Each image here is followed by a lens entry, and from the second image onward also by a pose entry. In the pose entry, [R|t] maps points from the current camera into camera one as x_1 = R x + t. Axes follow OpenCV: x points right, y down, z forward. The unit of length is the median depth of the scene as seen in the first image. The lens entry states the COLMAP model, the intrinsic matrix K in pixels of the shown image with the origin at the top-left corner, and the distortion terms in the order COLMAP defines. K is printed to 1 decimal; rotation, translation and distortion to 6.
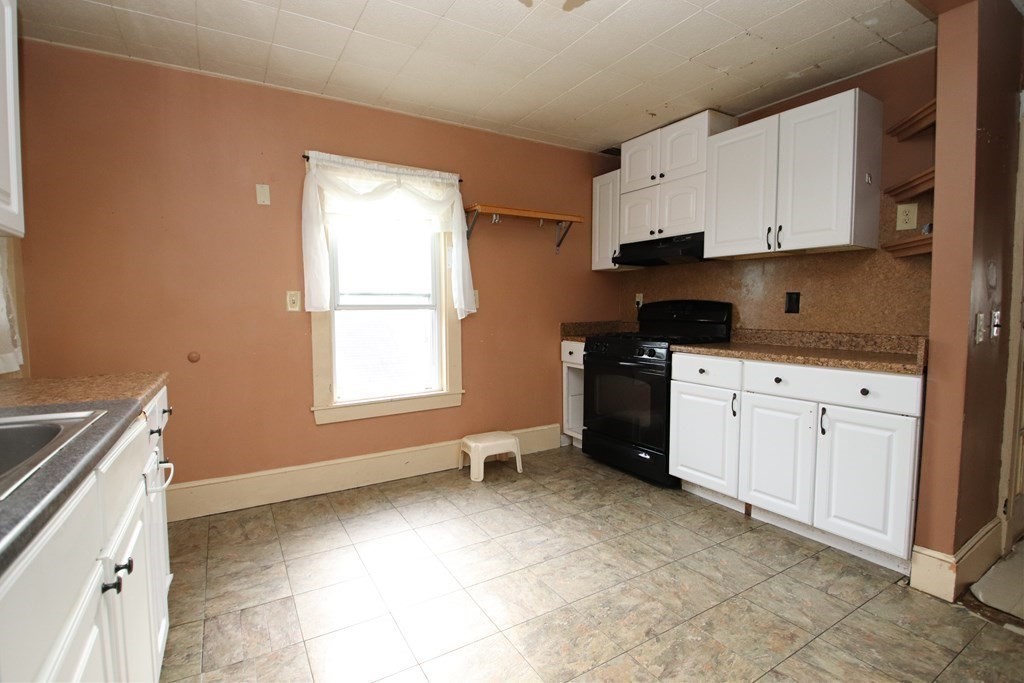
lens RADIAL K [[481.0, 0, 513.5], [0, 481.0, 330.1], [0, 0, 1]] dist [0.014836, -0.018900]
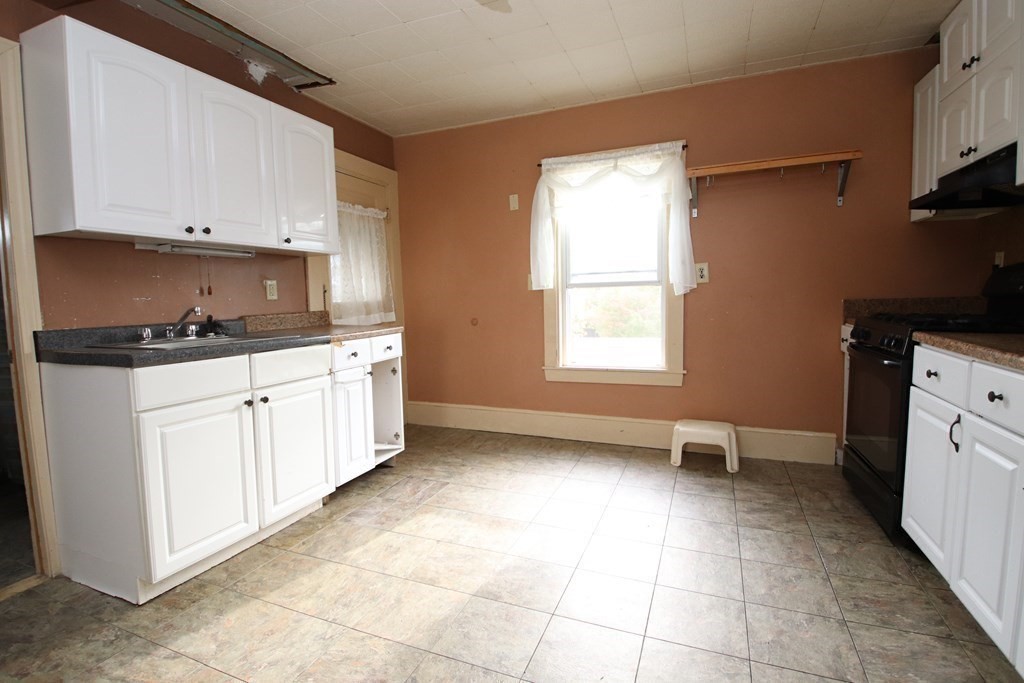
lens RADIAL K [[481.0, 0, 492.4], [0, 481.0, 331.1], [0, 0, 1]] dist [0.014836, -0.018900]
pose [[0.586166, 0.051462, -0.808555, 0.479081], [-0.020175, 0.998598, 0.048931, 0.009480], [0.809940, -0.012369, 0.586383, 0.154211]]
